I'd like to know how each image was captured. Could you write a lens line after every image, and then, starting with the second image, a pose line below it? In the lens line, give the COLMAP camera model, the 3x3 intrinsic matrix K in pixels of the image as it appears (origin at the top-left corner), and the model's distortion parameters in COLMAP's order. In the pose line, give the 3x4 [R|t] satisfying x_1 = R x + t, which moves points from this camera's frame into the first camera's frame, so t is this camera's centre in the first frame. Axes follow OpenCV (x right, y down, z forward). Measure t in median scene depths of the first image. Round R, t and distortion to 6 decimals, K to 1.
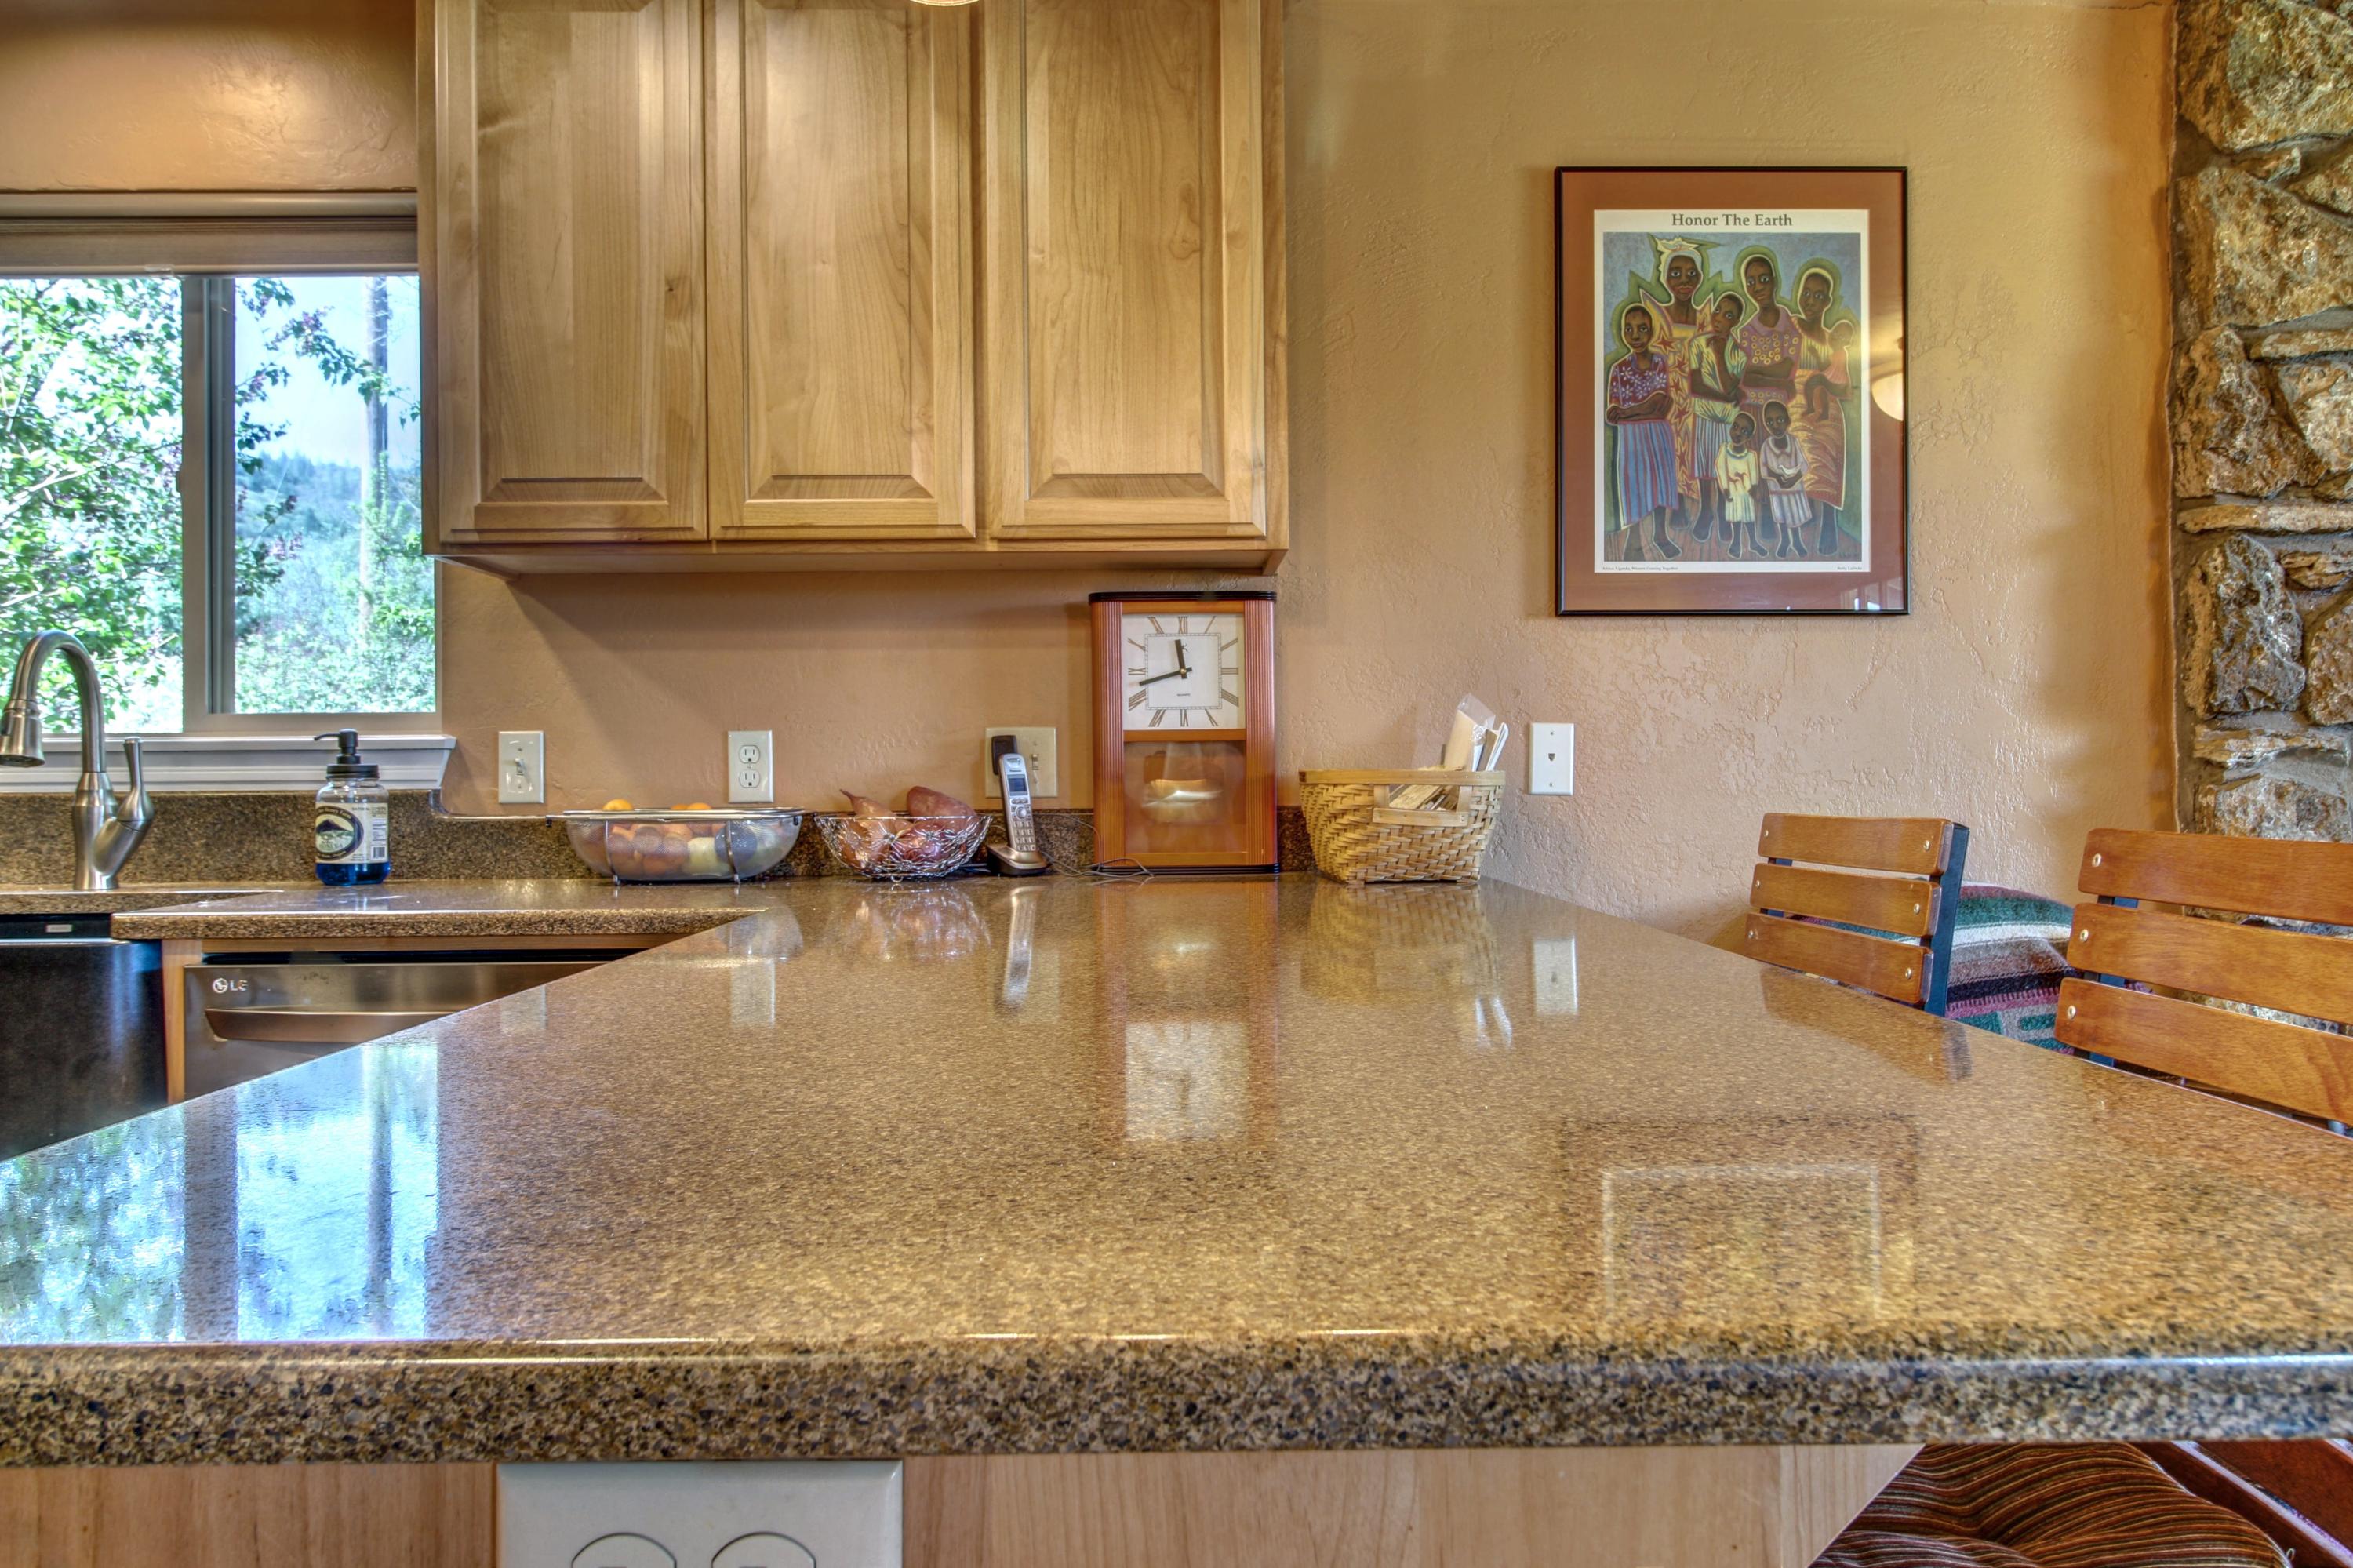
lens RADIAL K [[1639.2, 0, 1163.5], [0, 1639.2, 772.6], [0, 0, 1]] dist [0.006570, 0.004013]
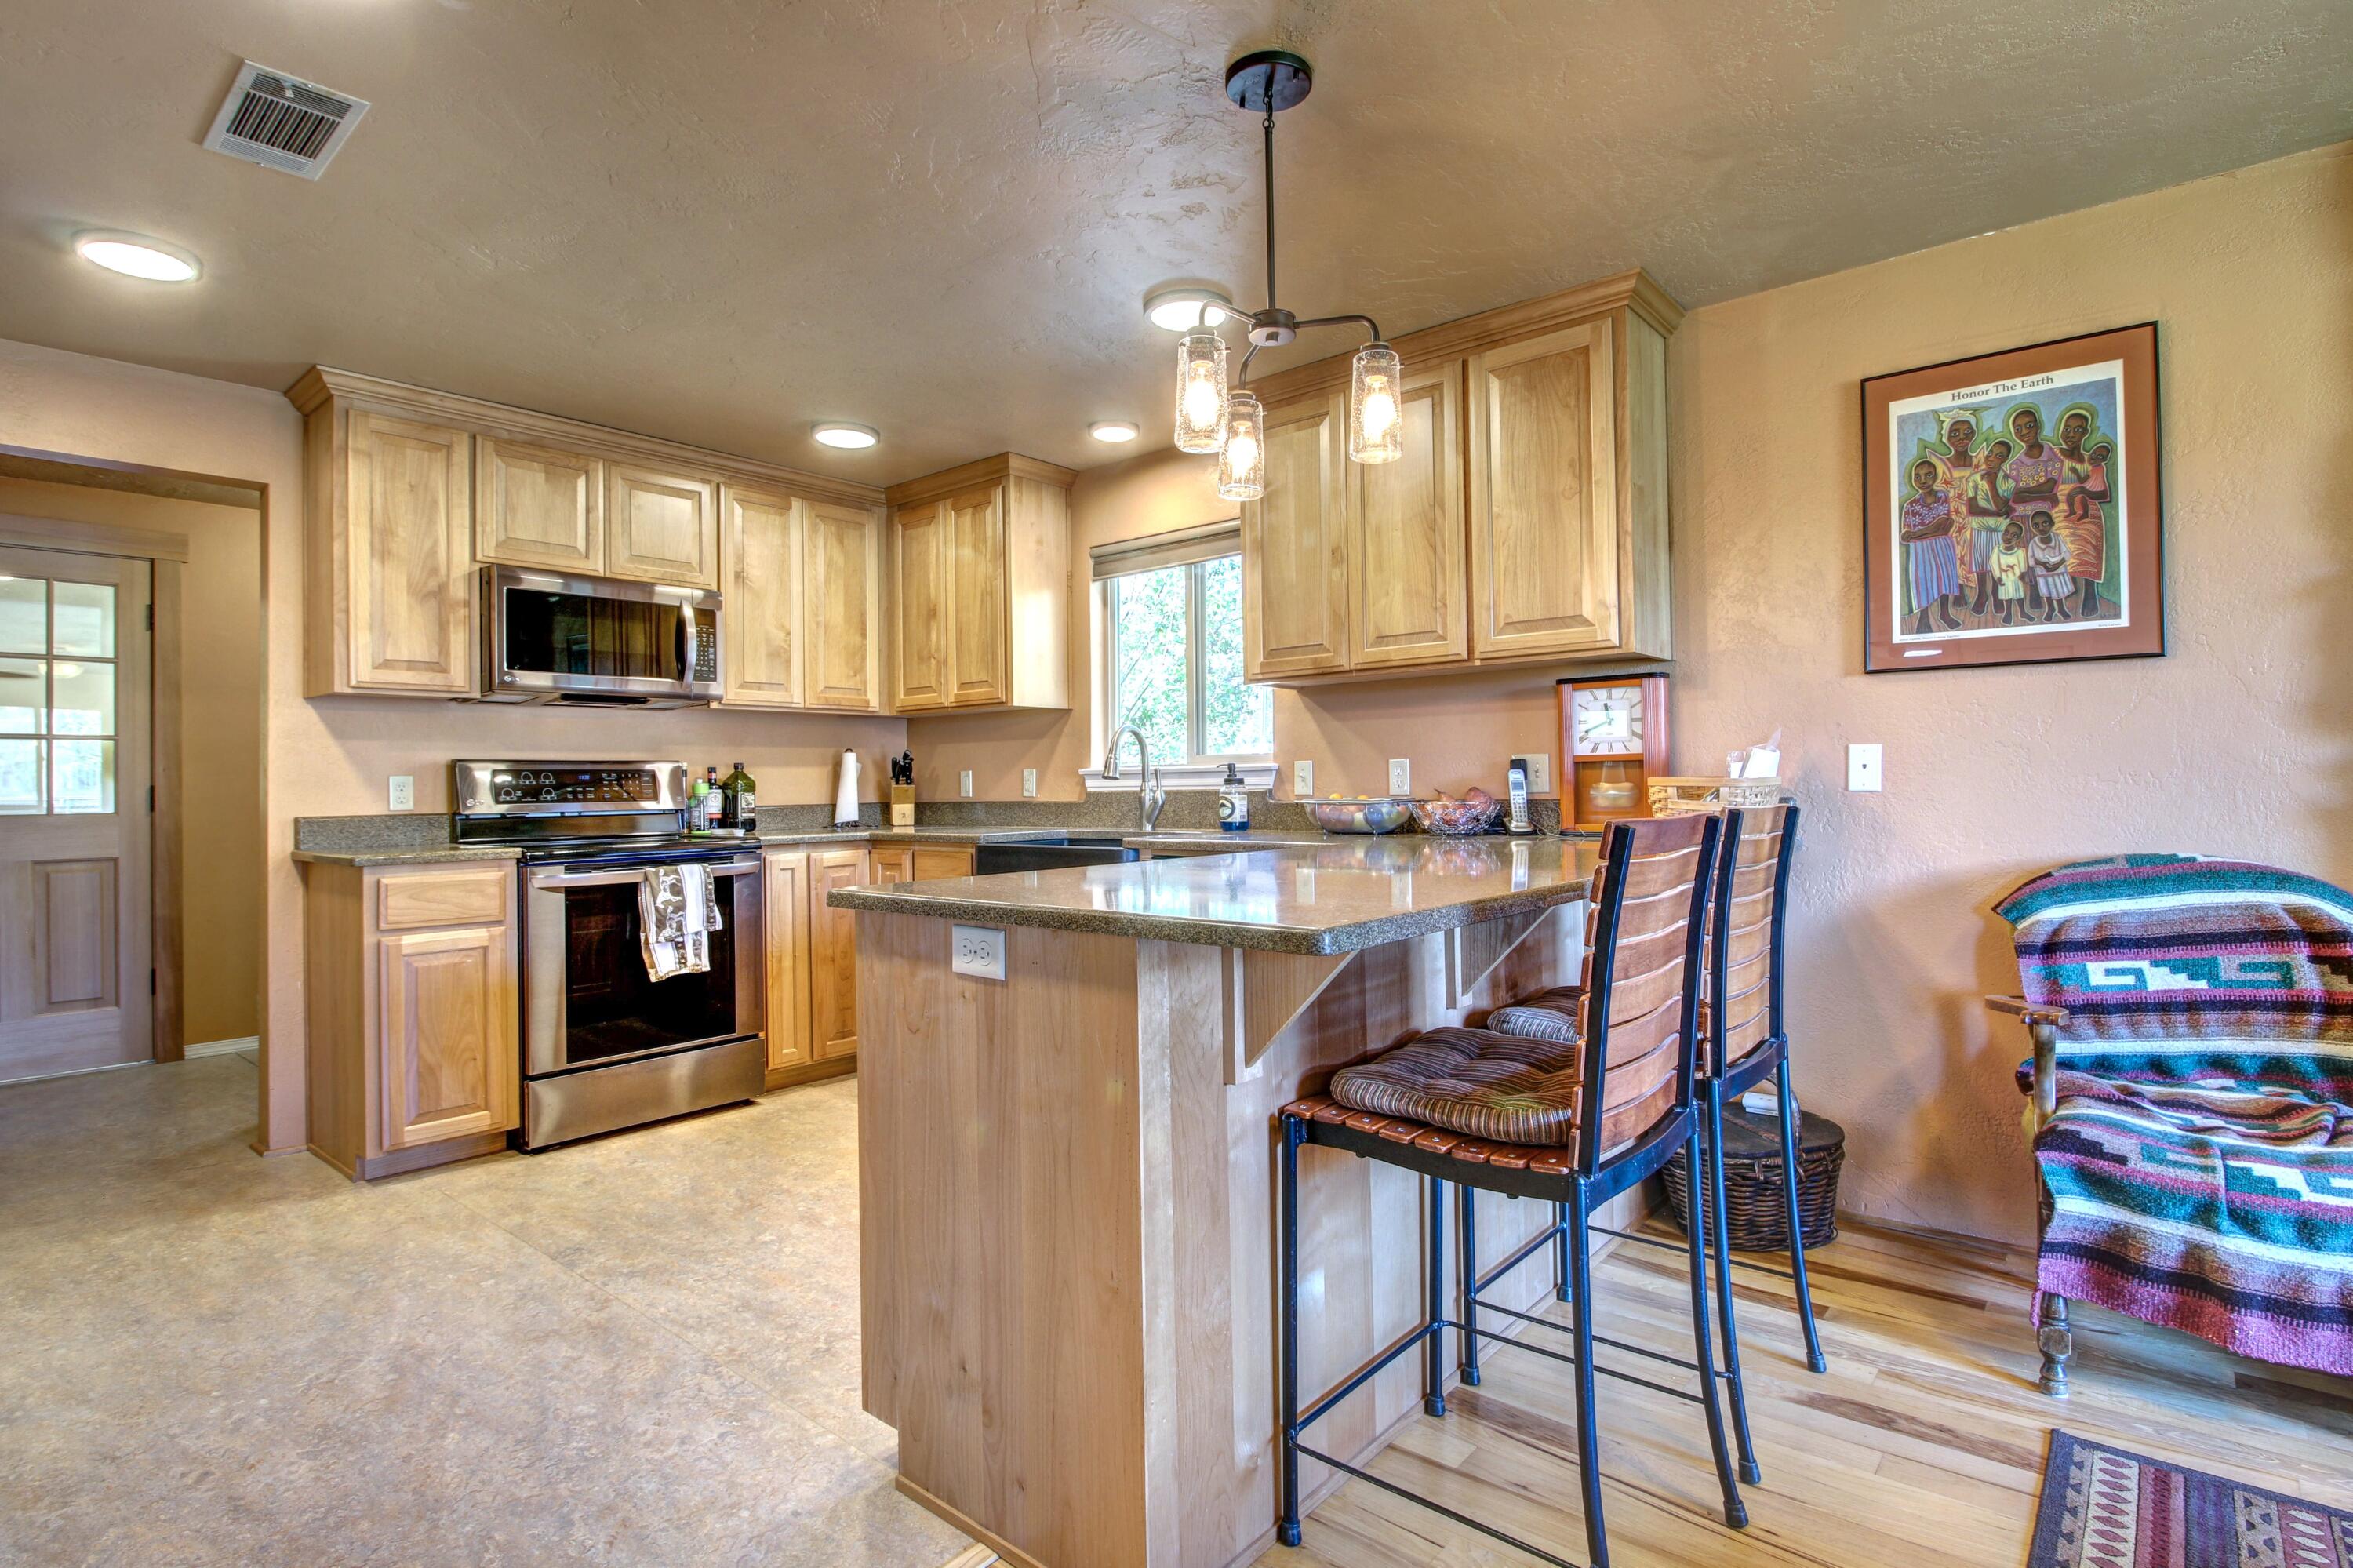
lens RADIAL K [[1143.1, 0, 1186.6], [0, 1143.1, 772.8], [0, 0, 1]] dist [0.002575, -0.013816]
pose [[0.756869, -0.010194, -0.653487, 0.462195], [0.009578, 0.999944, -0.004506, -0.005047], [0.653496, -0.002848, 0.756925, -0.216917]]
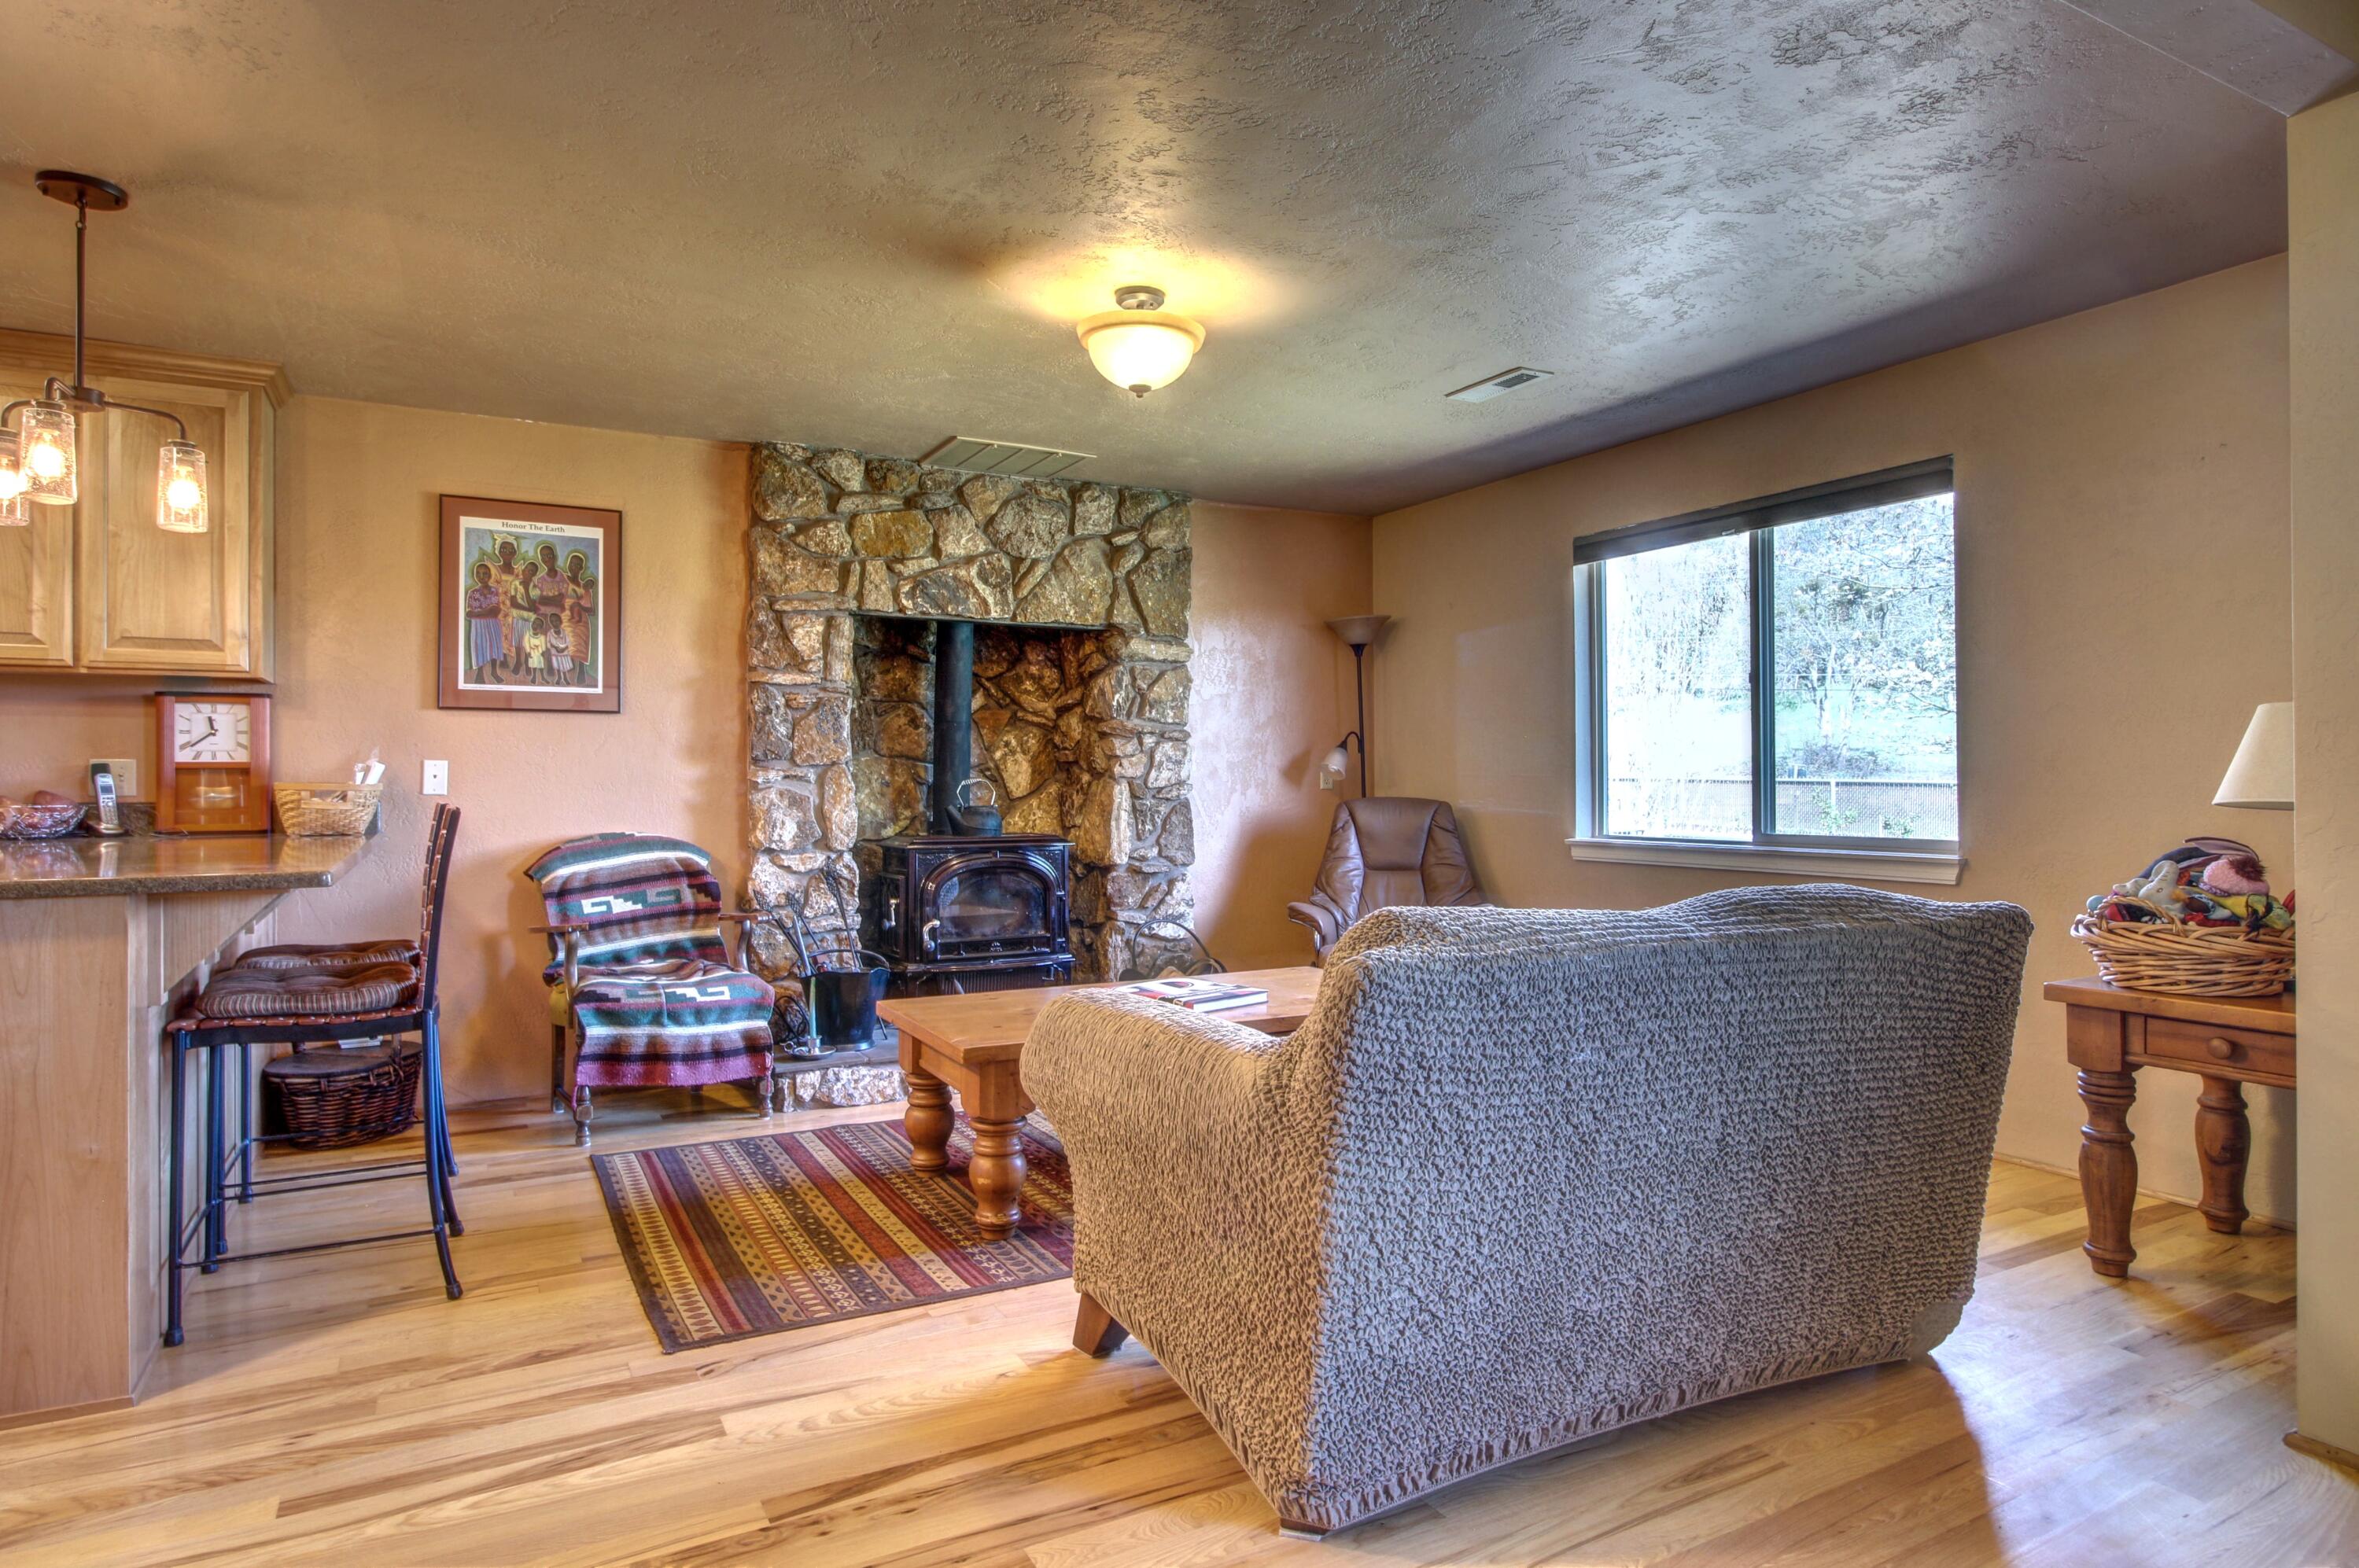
lens RADIAL K [[1330.9, 0, 1198.7], [0, 1330.9, 770.1], [0, 0, 1]] dist [0.002034, -0.011479]
pose [[0.875107, 0.008915, 0.483847, 0.273503], [-0.005939, 0.999953, -0.007683, -0.010906], [-0.483893, 0.003850, 0.875119, -0.959790]]
